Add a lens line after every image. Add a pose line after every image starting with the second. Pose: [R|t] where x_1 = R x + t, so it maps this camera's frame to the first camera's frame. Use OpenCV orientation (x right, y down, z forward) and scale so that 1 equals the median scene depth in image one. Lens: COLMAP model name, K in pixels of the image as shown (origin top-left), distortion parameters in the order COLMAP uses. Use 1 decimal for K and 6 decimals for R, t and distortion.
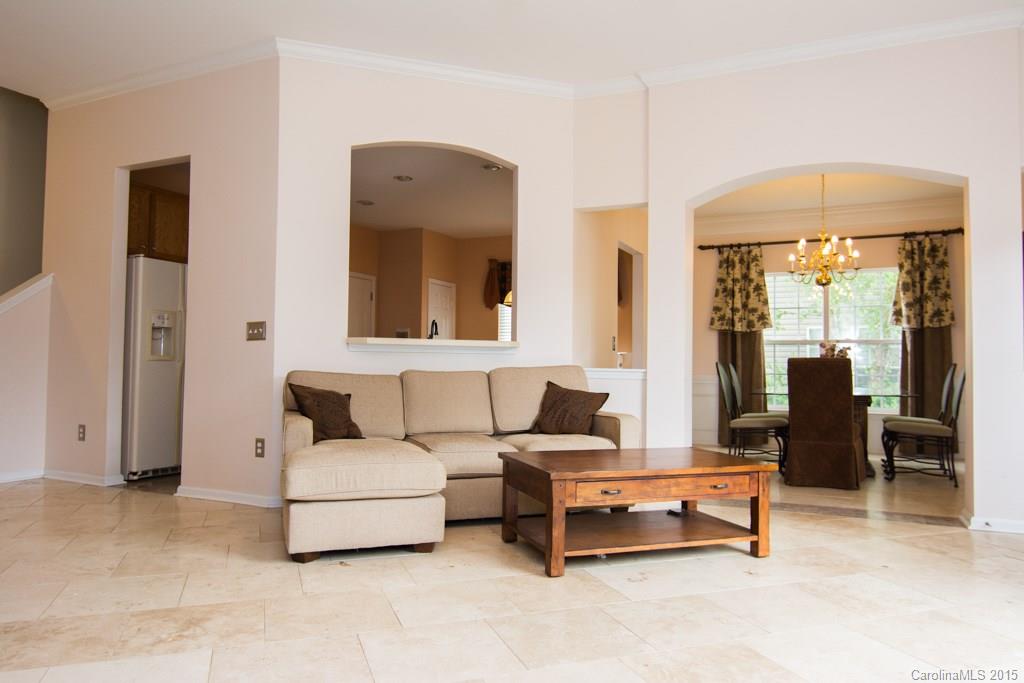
lens RADIAL K [[698.3, 0, 512.0], [0, 698.3, 341.5], [0, 0, 1]] dist [0.005516, -0.022529]
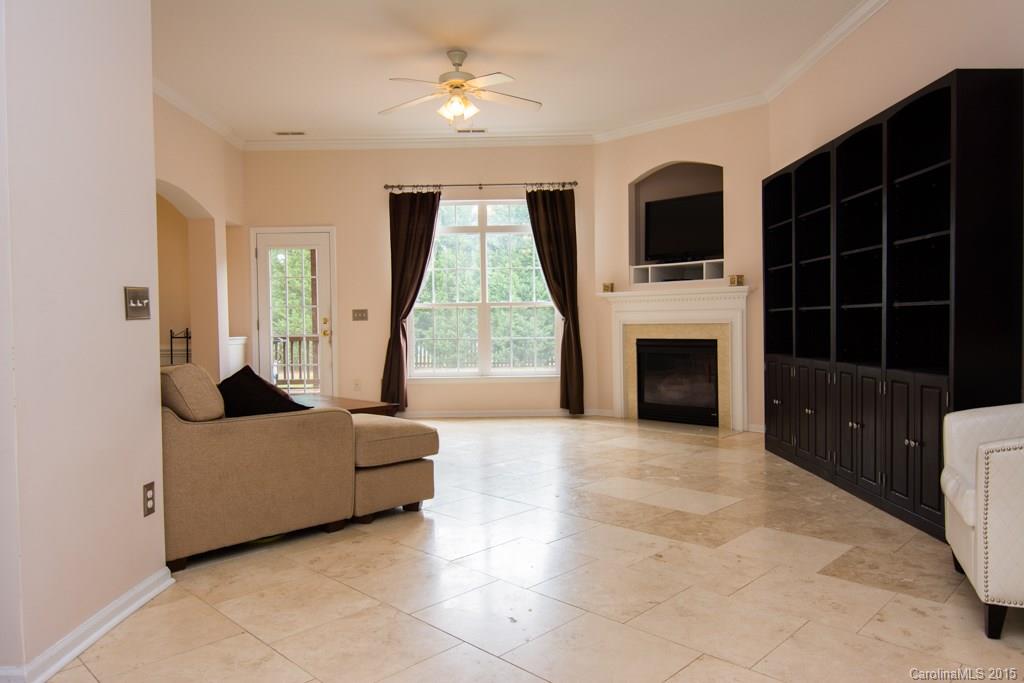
lens RADIAL K [[698.3, 0, 512.0], [0, 698.3, 341.5], [0, 0, 1]] dist [0.005516, -0.022529]
pose [[-0.428338, -0.031557, 0.903067, -0.629393], [-0.020710, 0.999470, 0.025103, -0.002348], [-0.903381, -0.007950, -0.428765, 0.596849]]
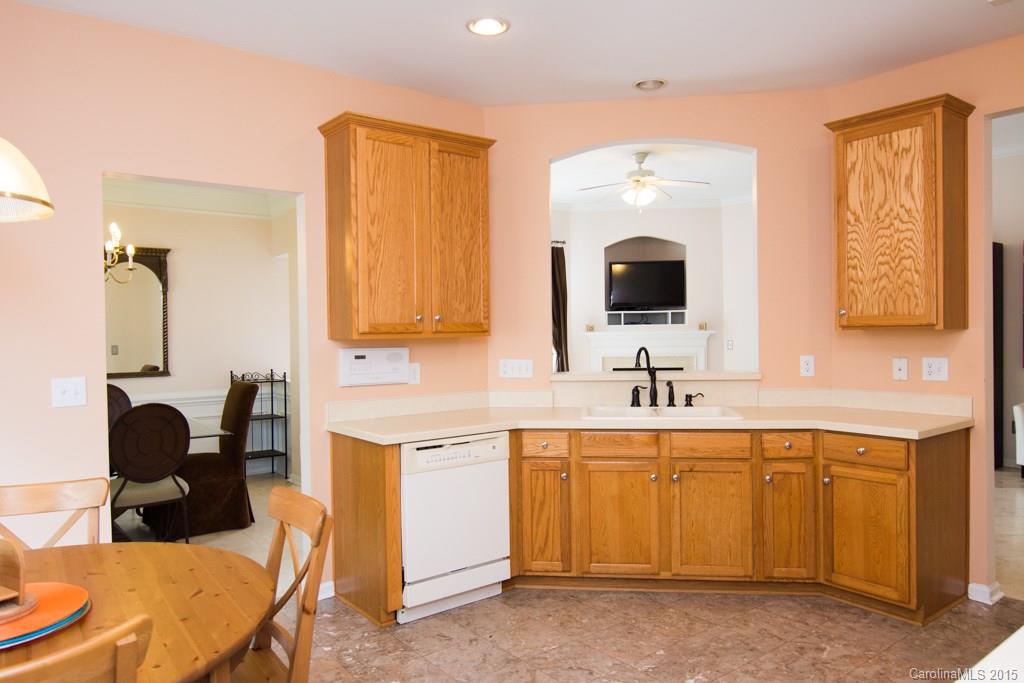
lens RADIAL K [[698.3, 0, 512.0], [0, 698.3, 341.5], [0, 0, 1]] dist [0.005516, -0.022529]
pose [[-0.891357, -0.005428, 0.453269, -0.229870], [-0.011402, 0.999880, -0.010448, -0.018454], [-0.453158, -0.014481, -0.891312, 1.216588]]
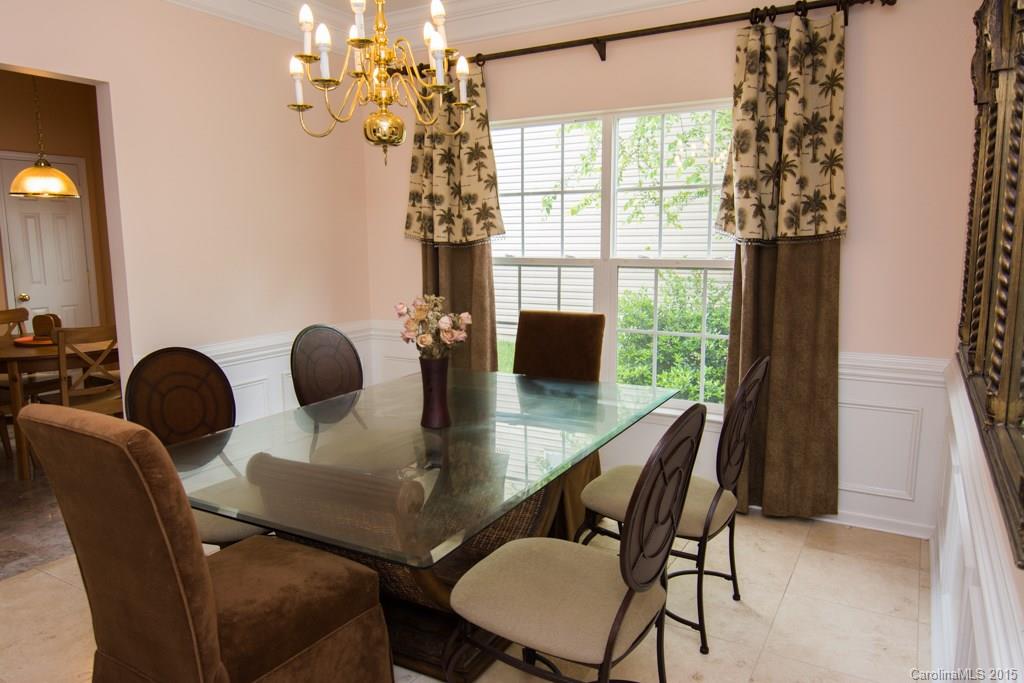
lens RADIAL K [[698.3, 0, 512.0], [0, 698.3, 341.5], [0, 0, 1]] dist [0.005516, -0.022529]
pose [[0.996710, -0.003924, -0.080951, 0.457114], [0.018390, 0.983723, 0.178747, -0.036638], [0.078932, -0.179648, 0.980559, 0.544174]]
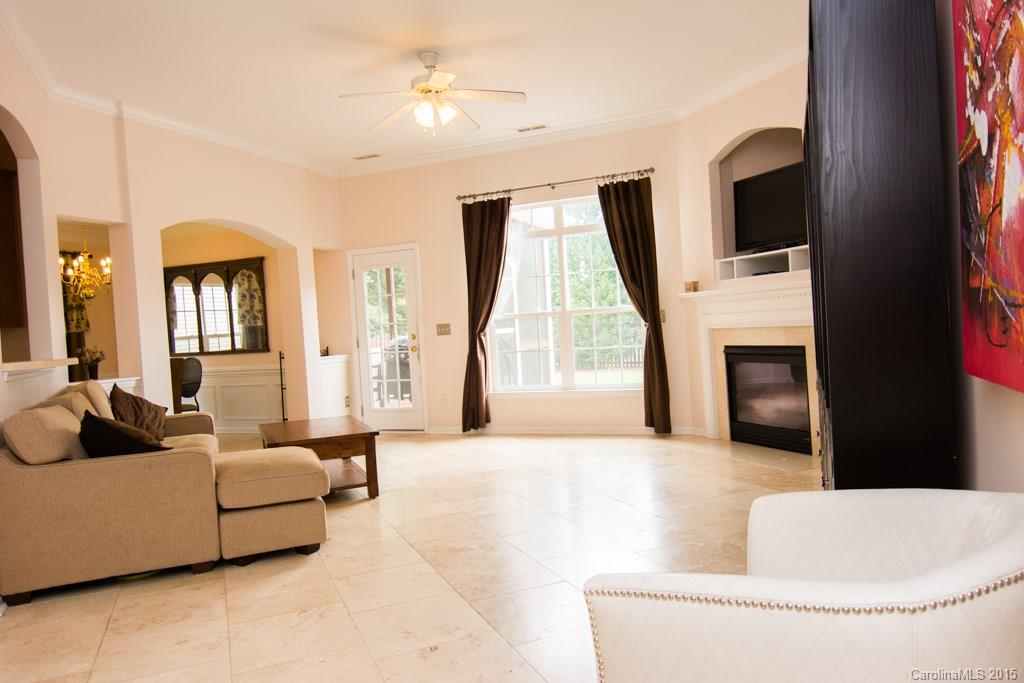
lens RADIAL K [[698.3, 0, 512.0], [0, 698.3, 341.5], [0, 0, 1]] dist [0.005516, -0.022529]
pose [[-0.058687, -0.030412, 0.997813, -0.628358], [0.027205, 0.999116, 0.032052, -0.023371], [-0.997906, 0.029027, -0.057808, 0.318722]]
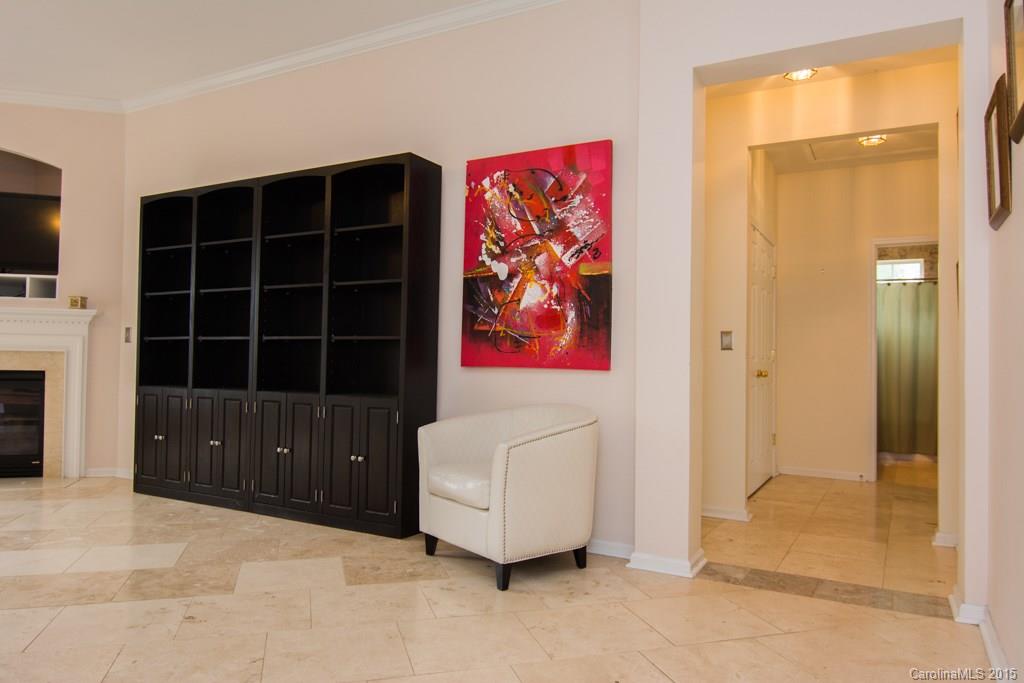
lens RADIAL K [[698.3, 0, 512.0], [0, 698.3, 341.5], [0, 0, 1]] dist [0.005516, -0.022529]
pose [[-0.997608, -0.024938, 0.064472, -0.479051], [-0.028731, 0.997869, -0.058583, 0.009864], [-0.062873, -0.060296, -0.996198, 0.687314]]
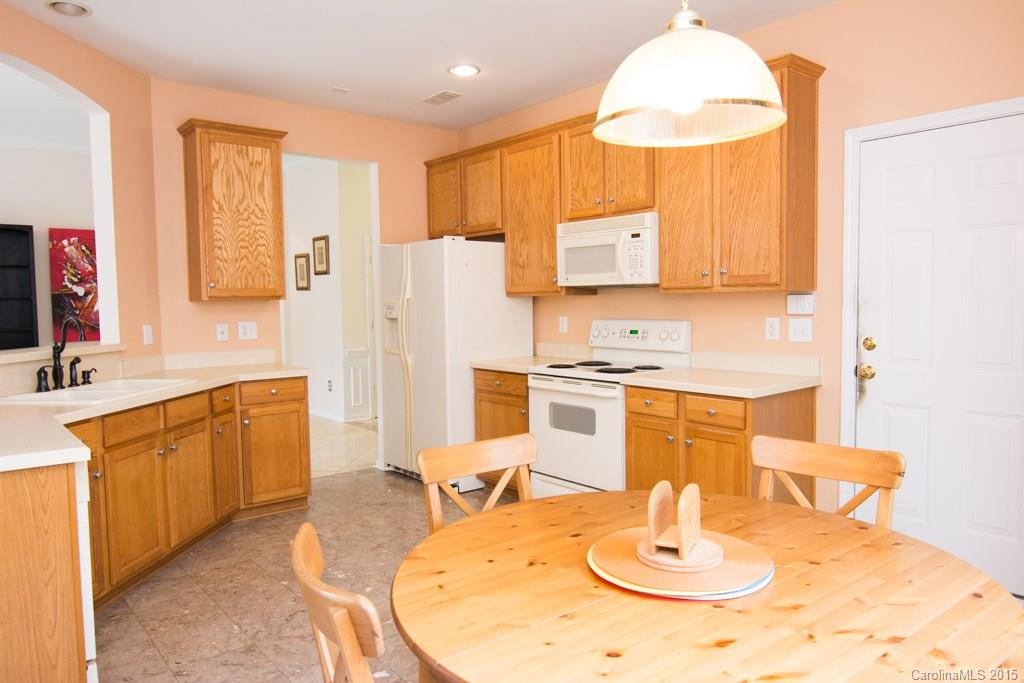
lens RADIAL K [[698.3, 0, 512.0], [0, 698.3, 341.5], [0, 0, 1]] dist [0.005516, -0.022529]
pose [[-0.422951, 0.046303, -0.904969, 0.203659], [0.040488, 0.998662, 0.032175, -0.008522], [0.905248, -0.023032, -0.424259, 1.145096]]
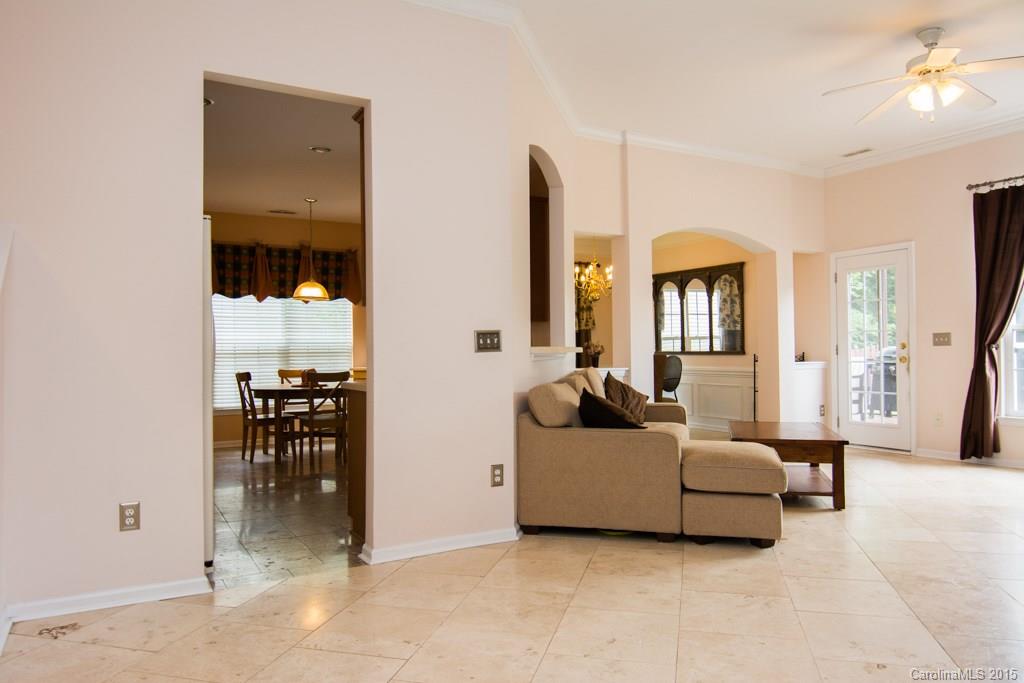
lens RADIAL K [[698.3, 0, 512.0], [0, 698.3, 341.5], [0, 0, 1]] dist [0.005516, -0.022529]
pose [[0.571430, -0.007360, 0.820618, -0.649010], [-0.008730, 0.999849, 0.015047, -0.016715], [-0.820604, -0.015762, 0.571279, 0.300699]]
